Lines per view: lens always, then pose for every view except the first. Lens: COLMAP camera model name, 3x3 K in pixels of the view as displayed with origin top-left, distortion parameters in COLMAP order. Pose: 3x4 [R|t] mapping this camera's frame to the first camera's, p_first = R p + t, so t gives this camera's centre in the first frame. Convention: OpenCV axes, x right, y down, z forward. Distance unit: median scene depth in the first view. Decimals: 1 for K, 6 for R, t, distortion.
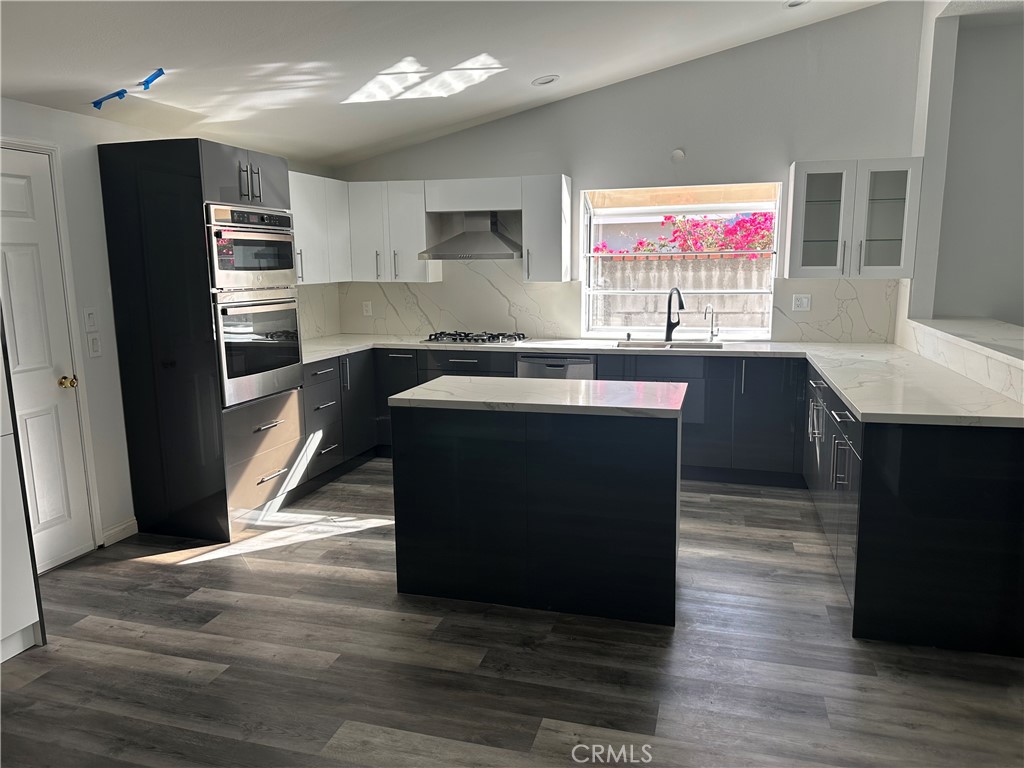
lens RADIAL K [[728.0, 0, 511.5], [0, 728.0, 382.1], [0, 0, 1]] dist [0.053054, -0.068985]
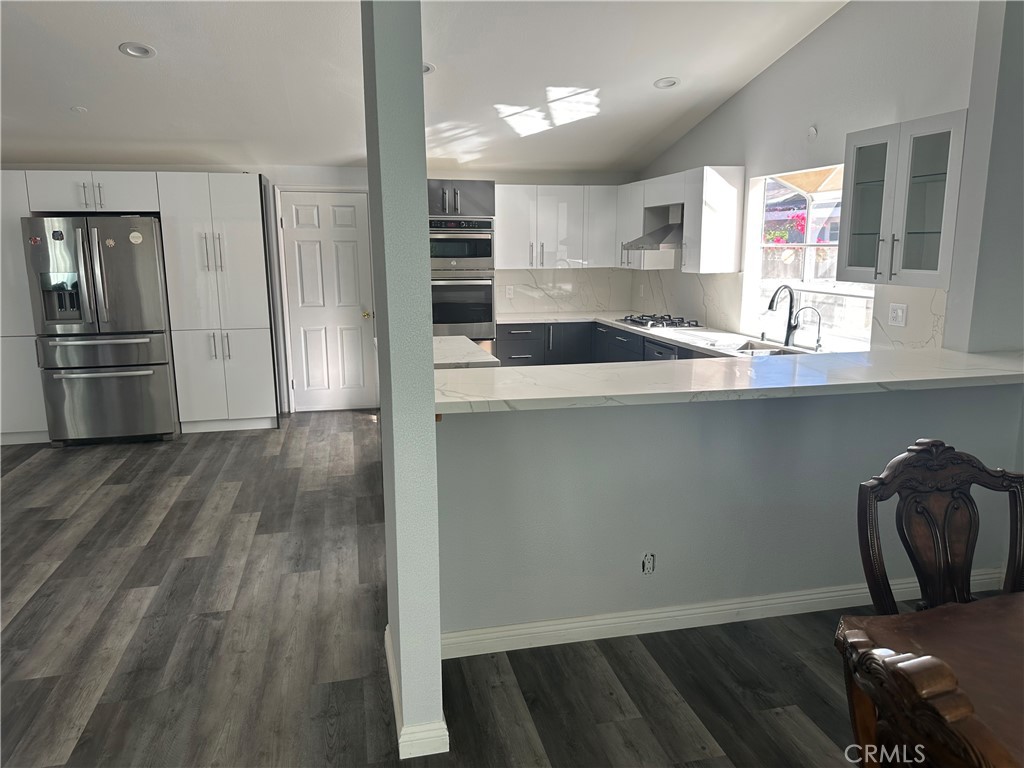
lens RADIAL K [[723.6, 0, 511.2], [0, 723.6, 375.0], [0, 0, 1]] dist [0.048372, -0.050715]
pose [[0.484997, 0.162482, -0.859289, 0.935279], [-0.143654, 0.984043, 0.104991, -0.075742], [0.862636, 0.072520, 0.500599, 0.315155]]
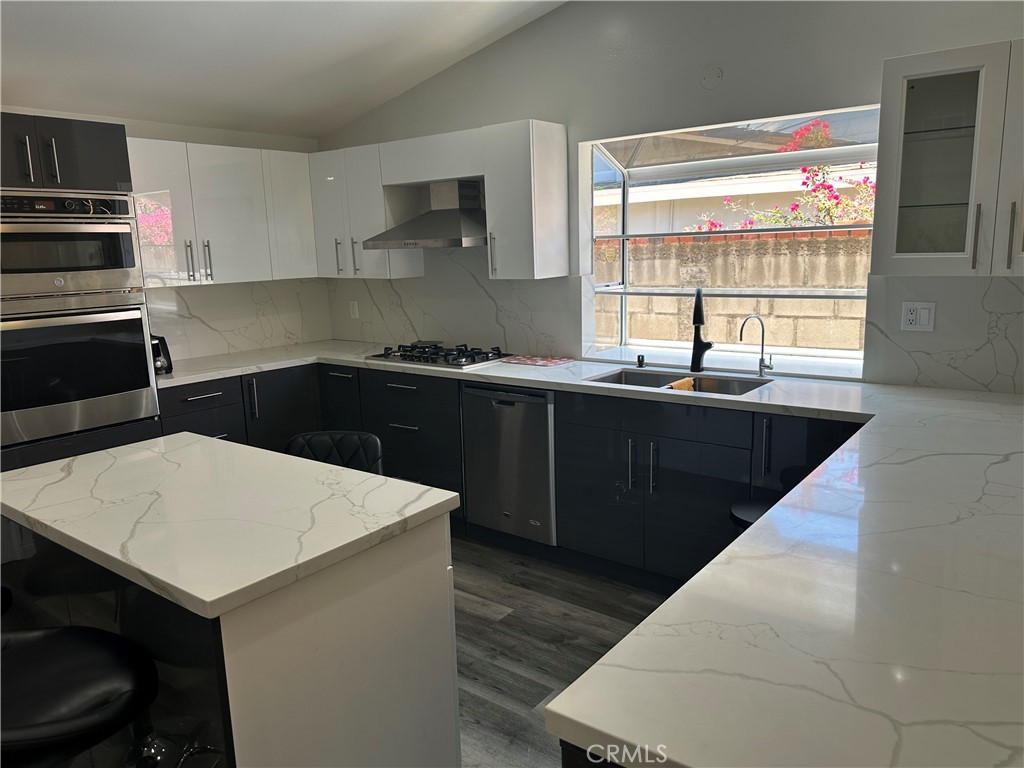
lens RADIAL K [[715.9, 0, 517.2], [0, 715.9, 385.0], [0, 0, 1]] dist [0.082840, -0.137469]
pose [[0.932362, 0.050783, -0.357941, 0.339702], [-0.038811, 0.998423, 0.040558, -0.072478], [0.359436, -0.023922, 0.932863, 0.403727]]
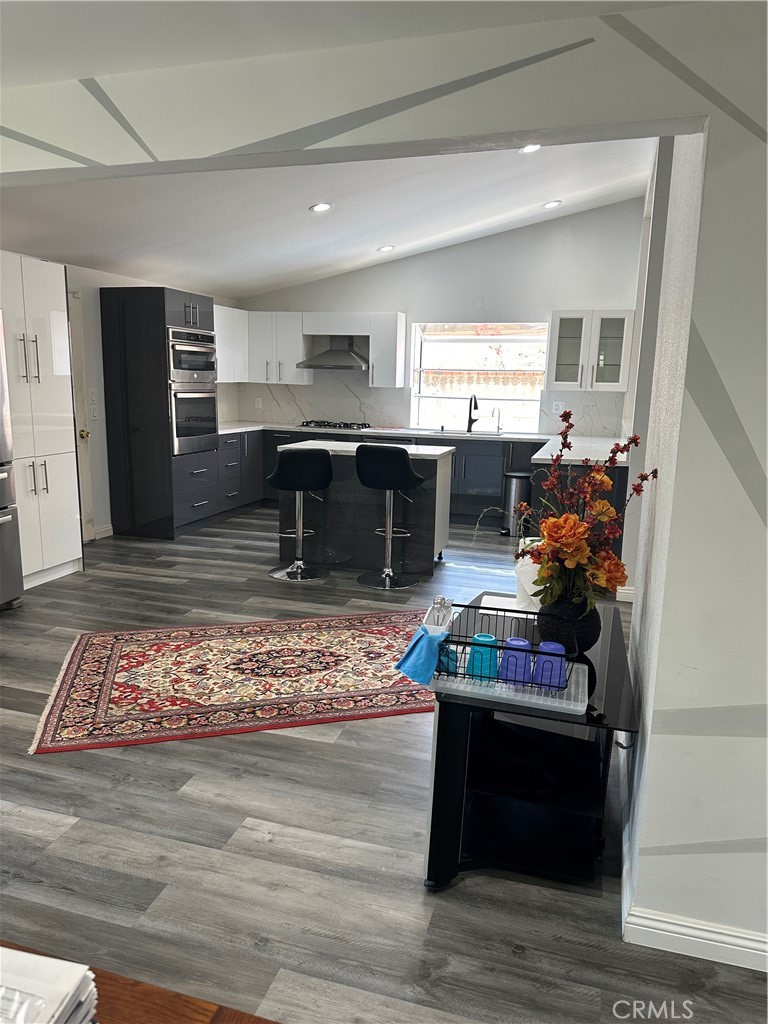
lens RADIAL K [[722.3, 0, 381.2], [0, 722.3, 524.5], [0, 0, 1]] dist [0.097012, -0.095864]
pose [[0.999346, 0.035695, -0.005807, 0.065536], [-0.035466, 0.998737, 0.035578, 0.093490], [0.007070, -0.035349, 0.999350, -0.497469]]
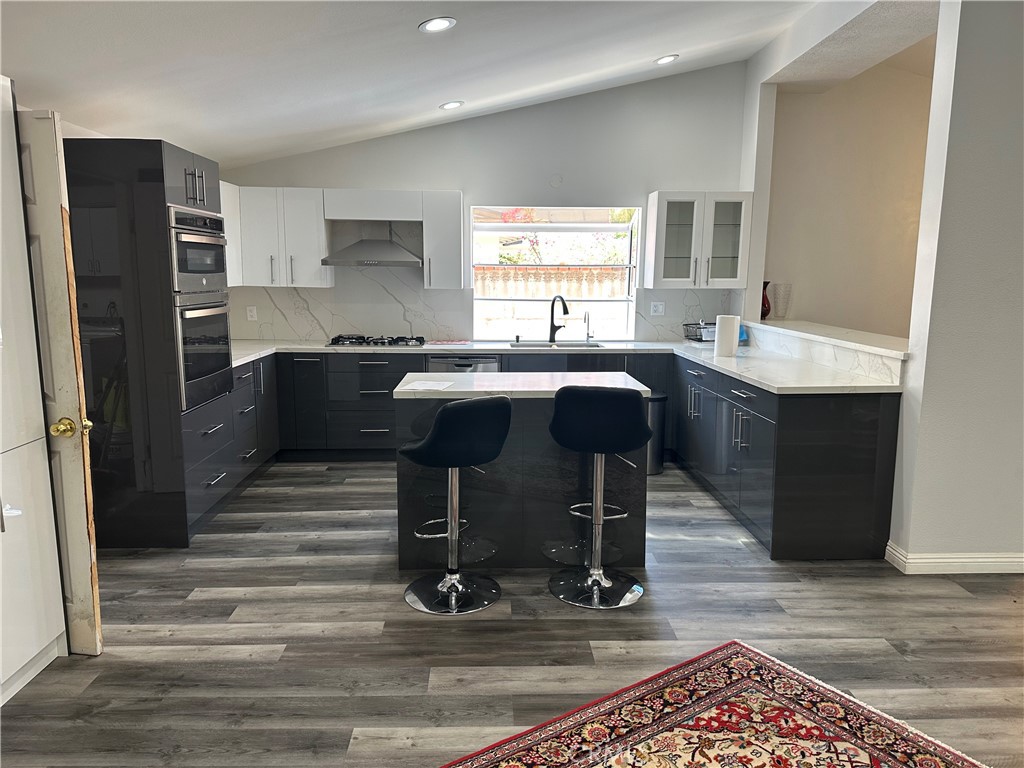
lens RADIAL K [[725.0, 0, 508.6], [0, 725.0, 387.2], [0, 0, 1]] dist [0.082068, -0.144797]
pose [[0.950978, -0.032655, 0.307529, -0.228844], [0.035372, 0.999369, -0.003265, 0.017646], [-0.307228, 0.013982, 0.951533, -0.062461]]
